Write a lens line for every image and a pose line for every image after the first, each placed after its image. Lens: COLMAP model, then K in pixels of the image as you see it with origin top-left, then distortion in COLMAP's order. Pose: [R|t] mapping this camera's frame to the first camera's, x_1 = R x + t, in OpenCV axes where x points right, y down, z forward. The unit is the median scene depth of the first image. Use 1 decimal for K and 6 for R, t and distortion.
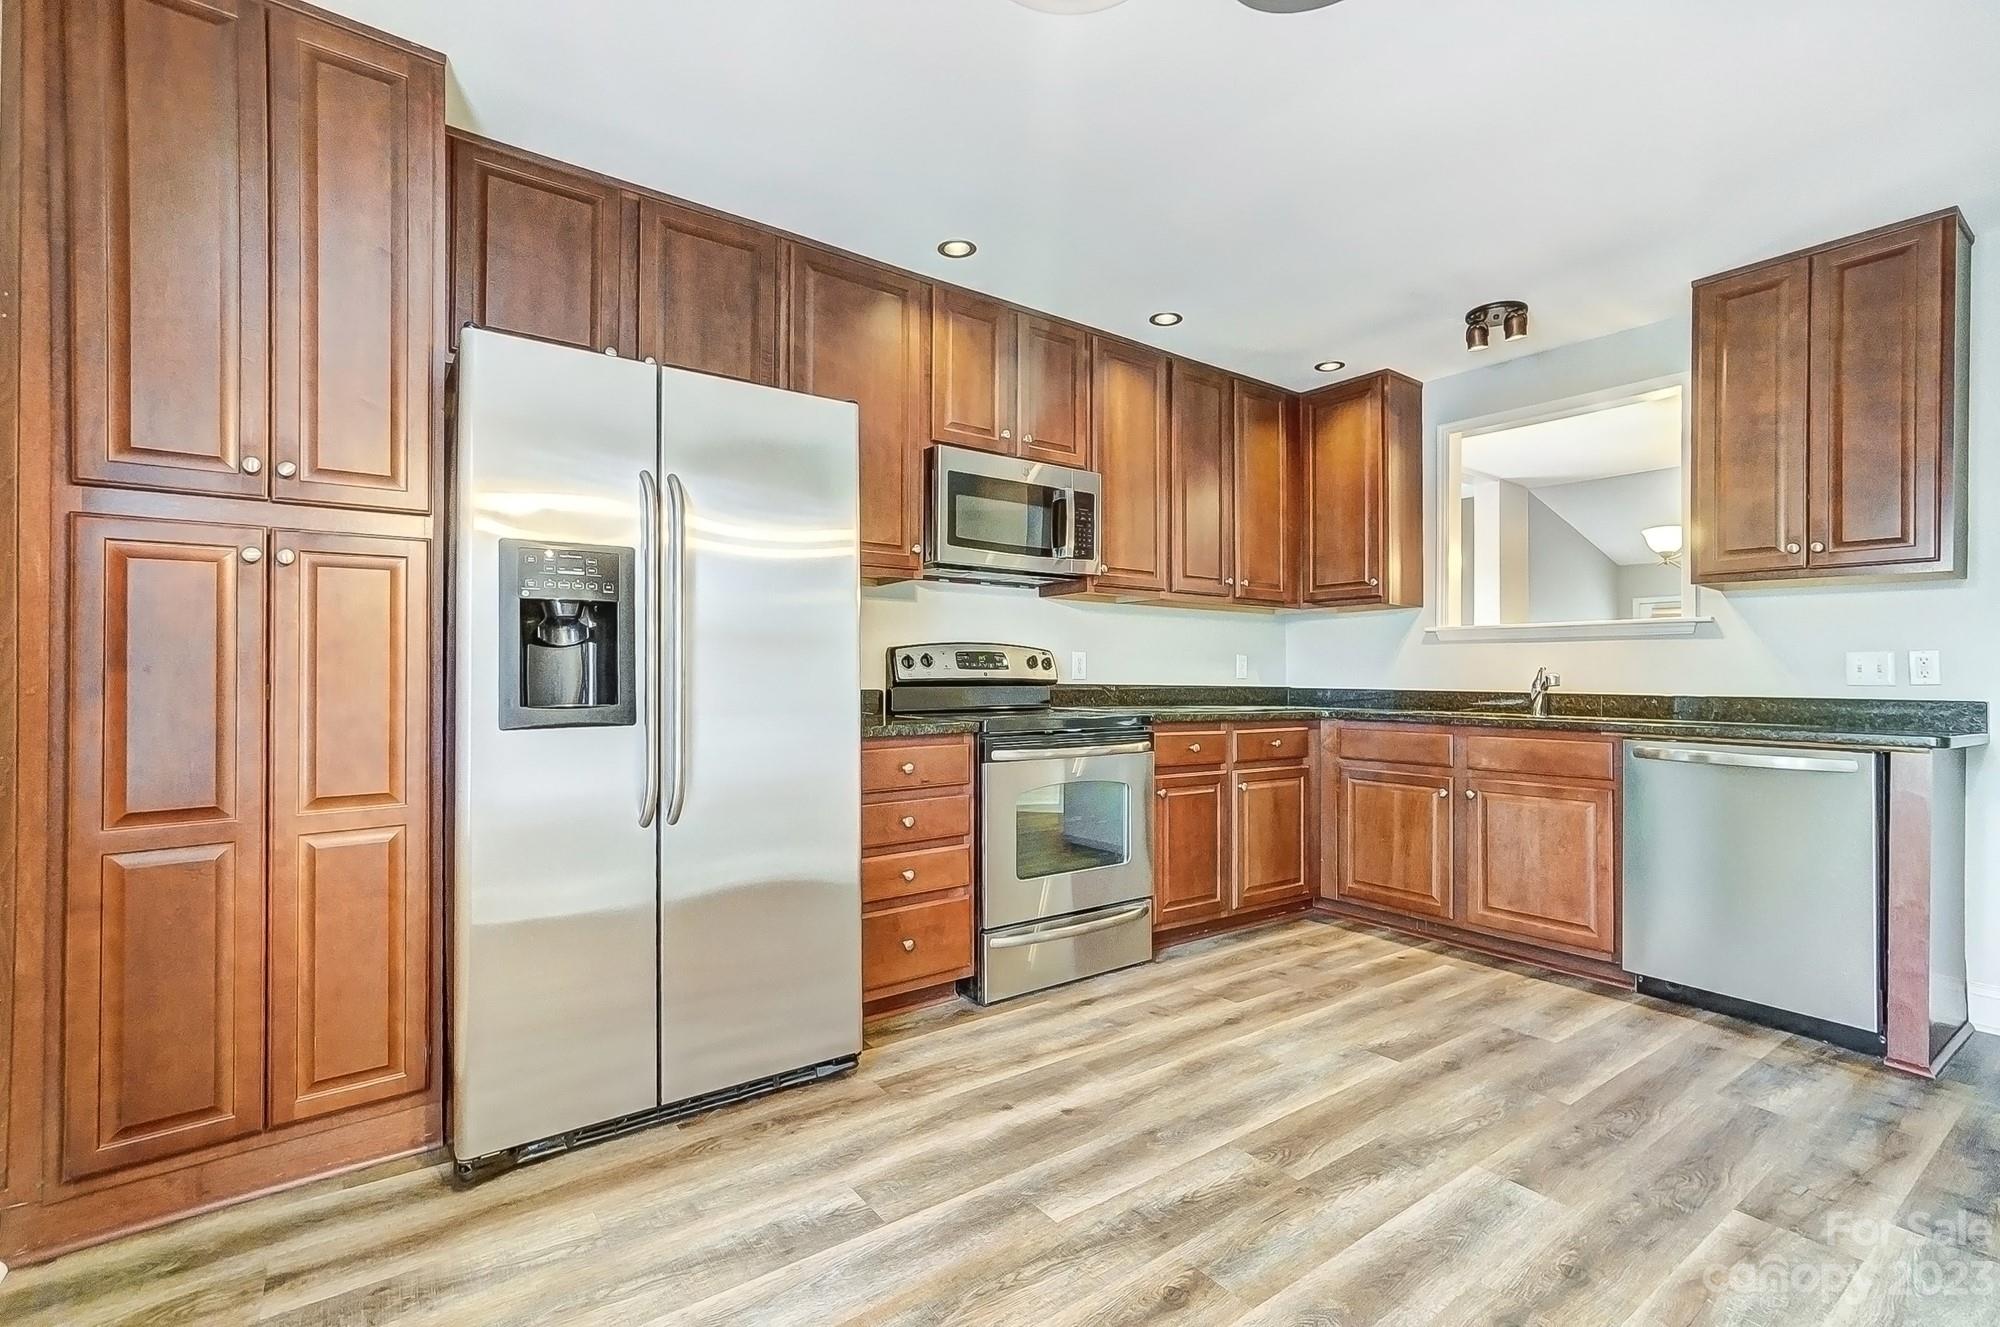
lens RADIAL K [[895.4, 0, 1007.5], [0, 895.4, 660.4], [0, 0, 1]] dist [-0.010179, 0.005042]
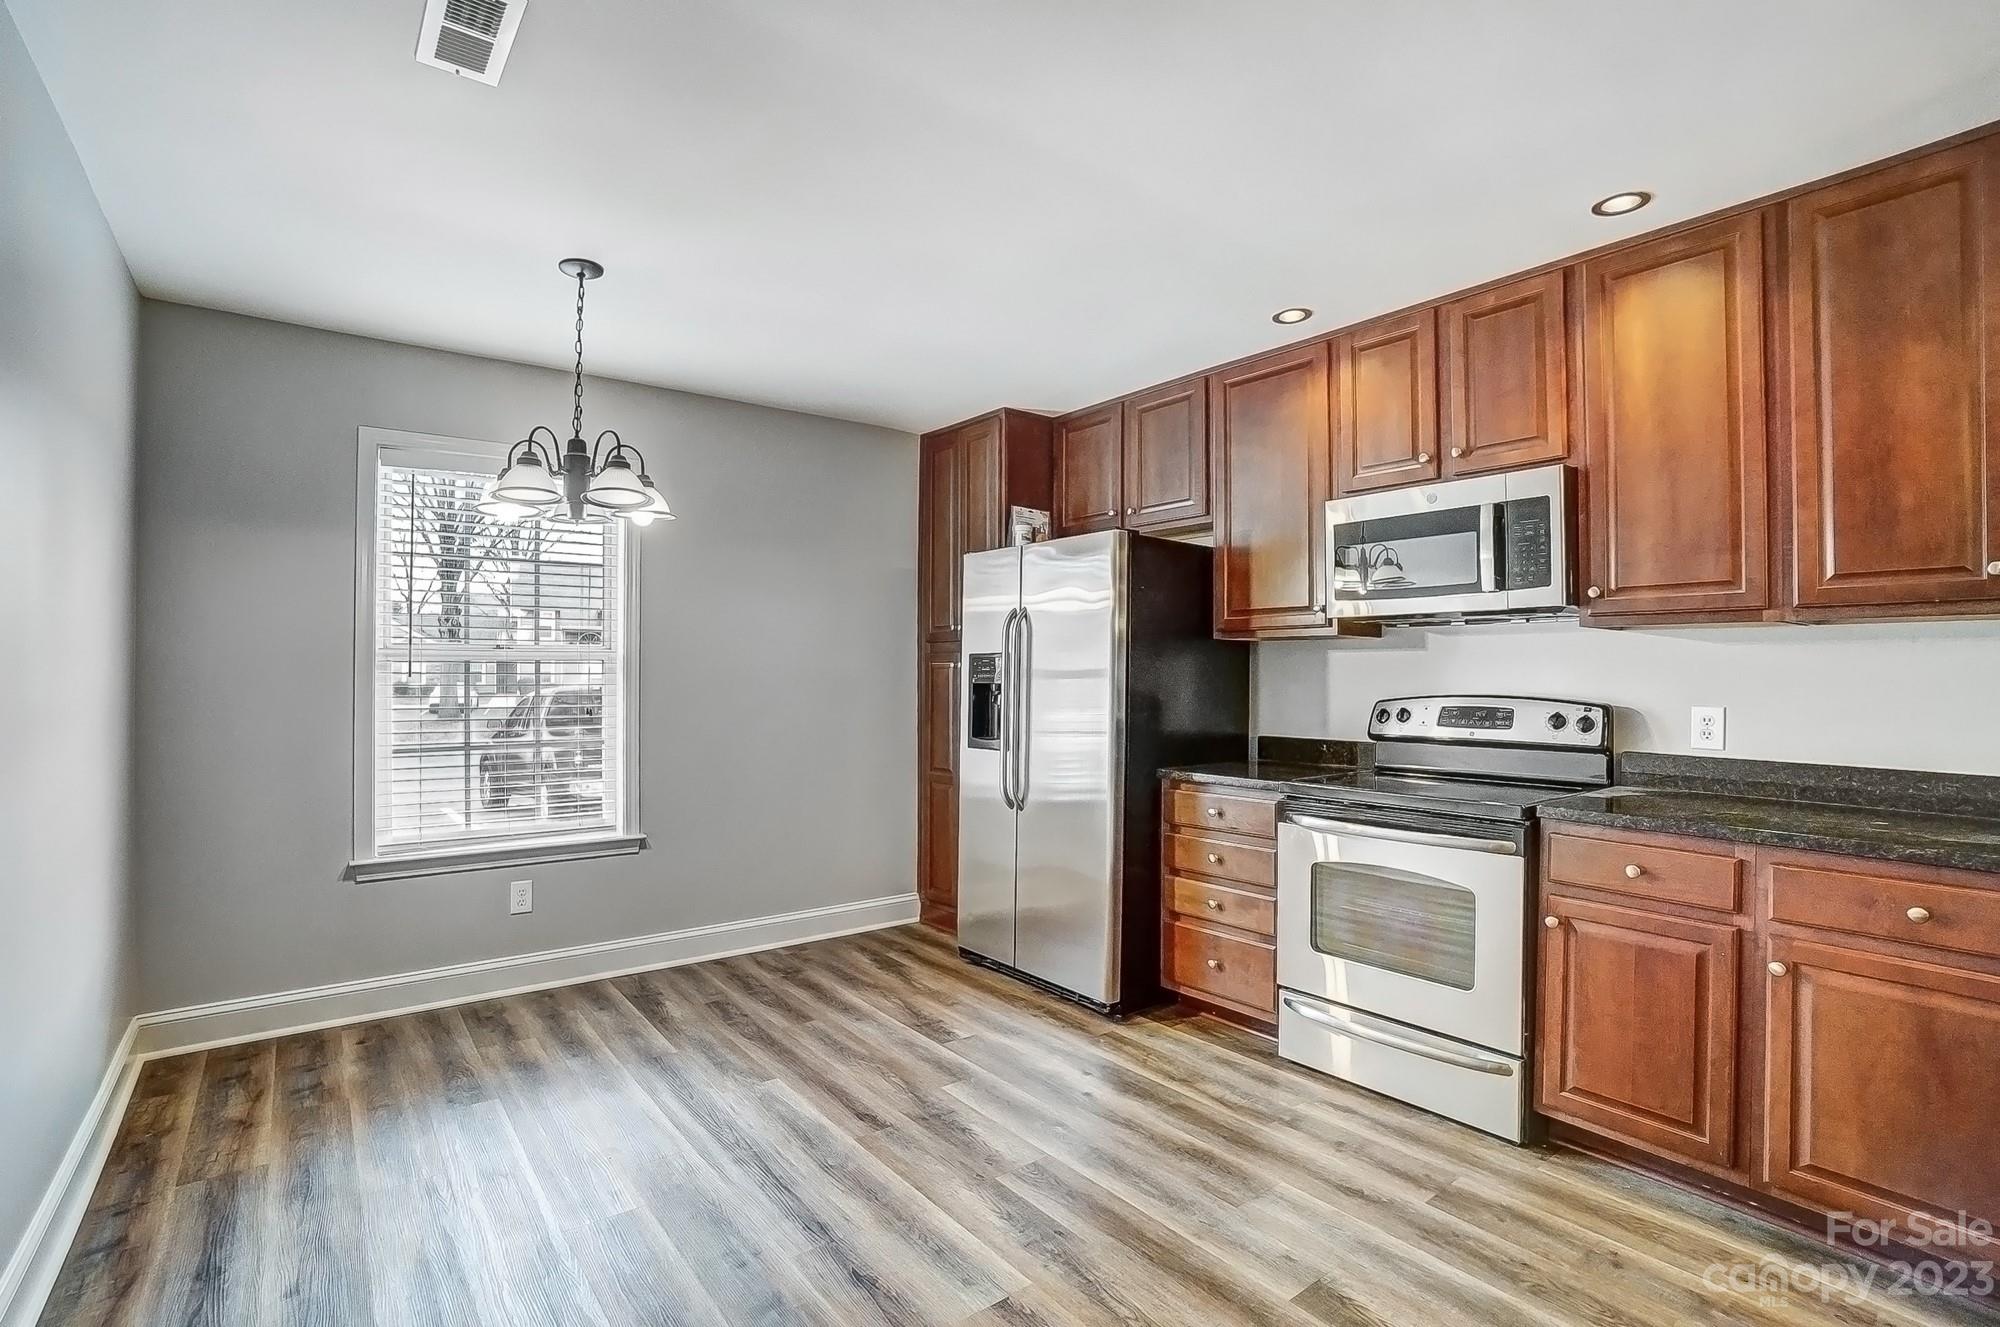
lens RADIAL K [[968.4, 0, 986.4], [0, 968.4, 663.9], [0, 0, 1]] dist [-0.042803, 0.022321]
pose [[0.008175, -0.011232, -0.999904, 0.884338], [0.015172, 0.999823, -0.011107, -0.047646], [0.999851, -0.015080, 0.008344, 0.543946]]
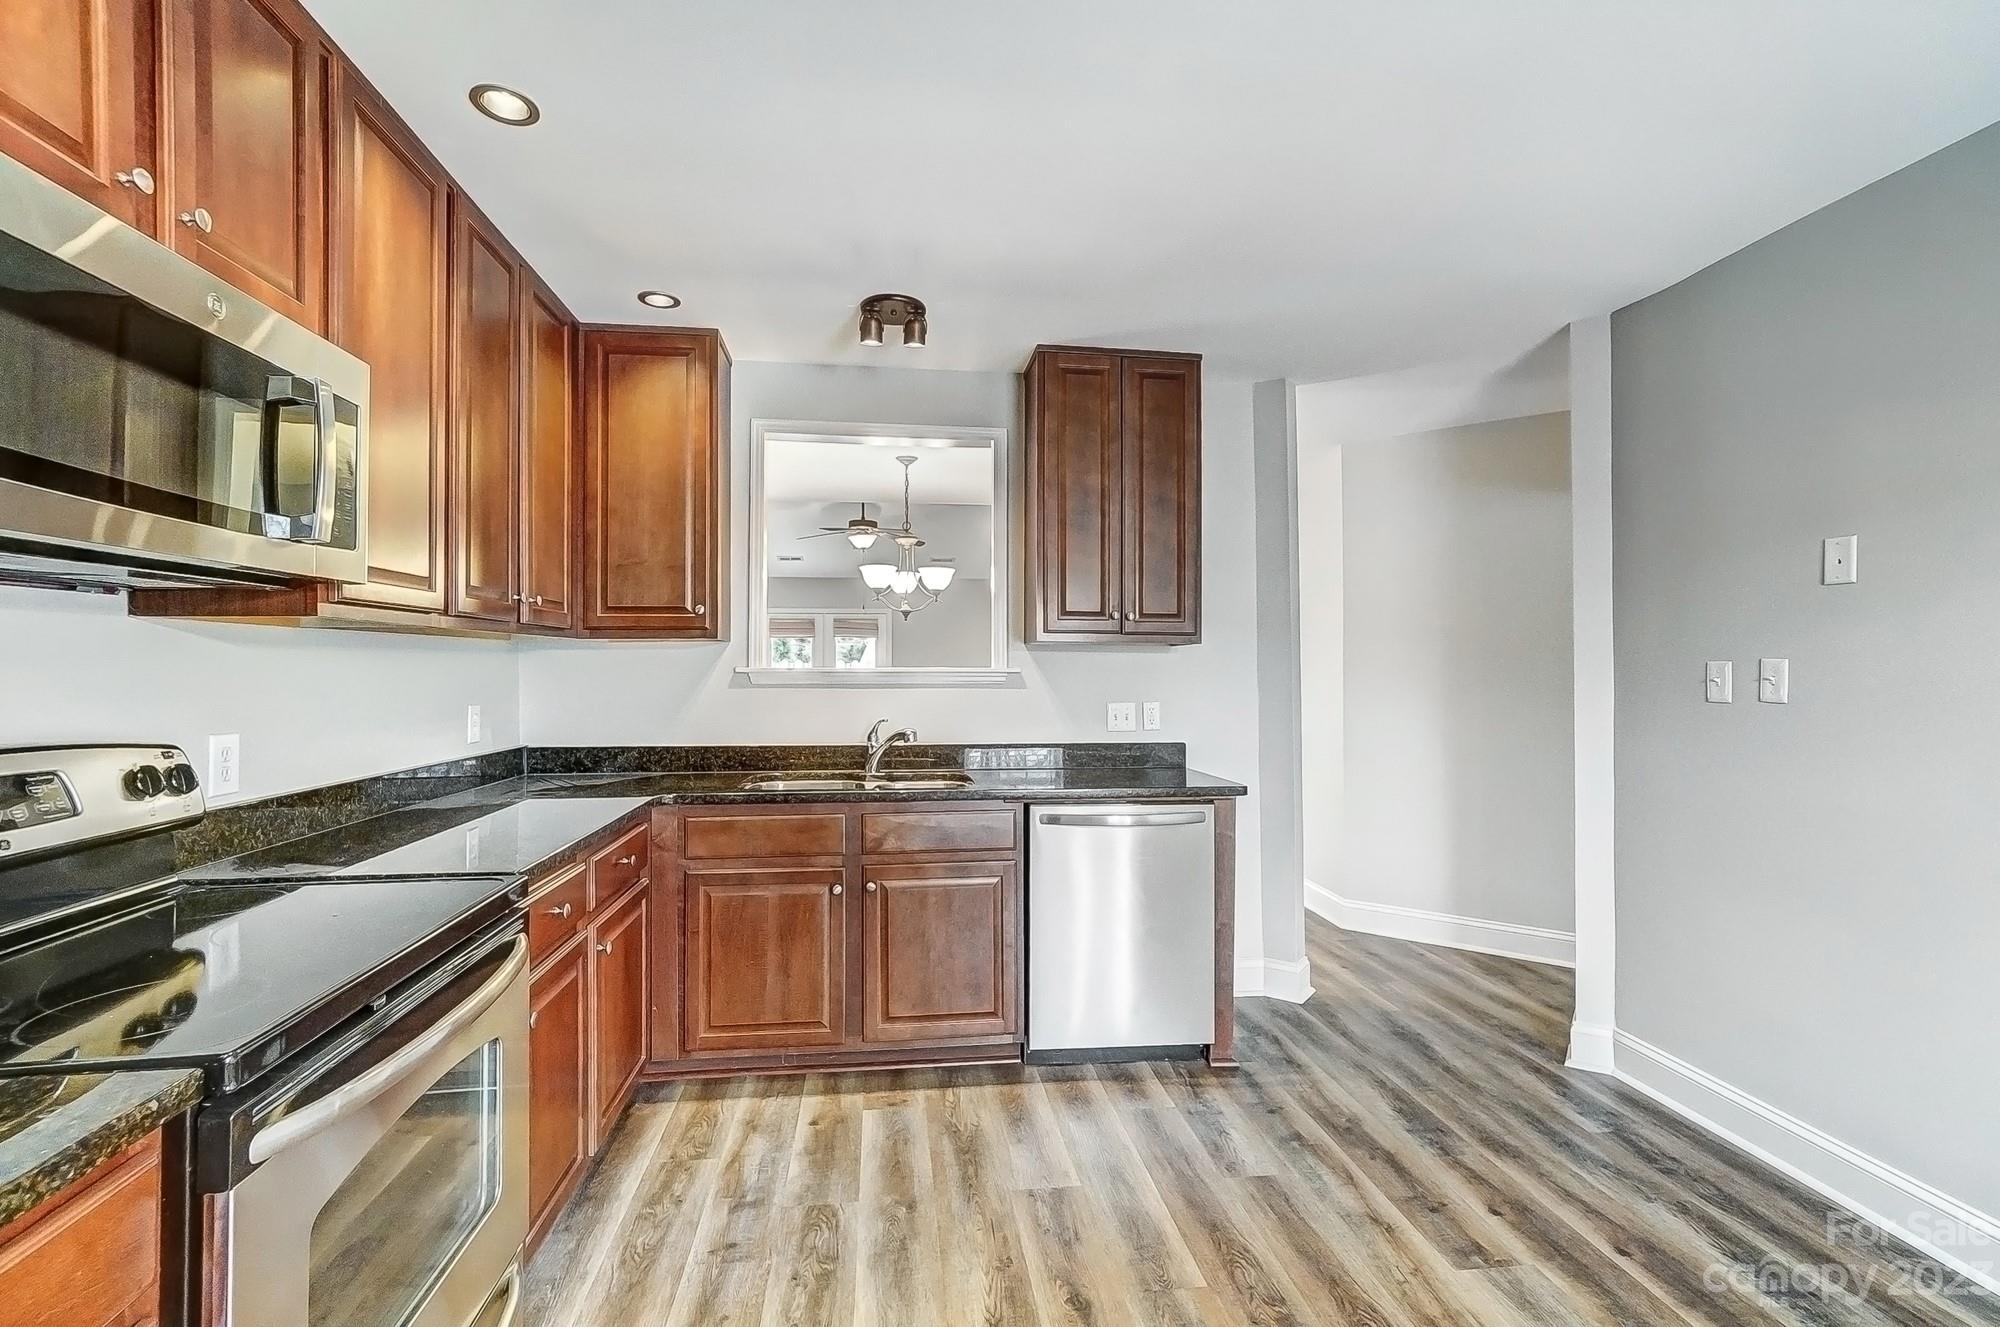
lens RADIAL K [[895.4, 0, 1007.5], [0, 895.4, 660.4], [0, 0, 1]] dist [-0.010179, 0.005042]
pose [[0.501843, 0.002728, 0.864955, -0.131100], [-0.014468, 0.999882, 0.005241, -0.064492], [-0.864838, -0.015145, 0.501823, 0.492299]]
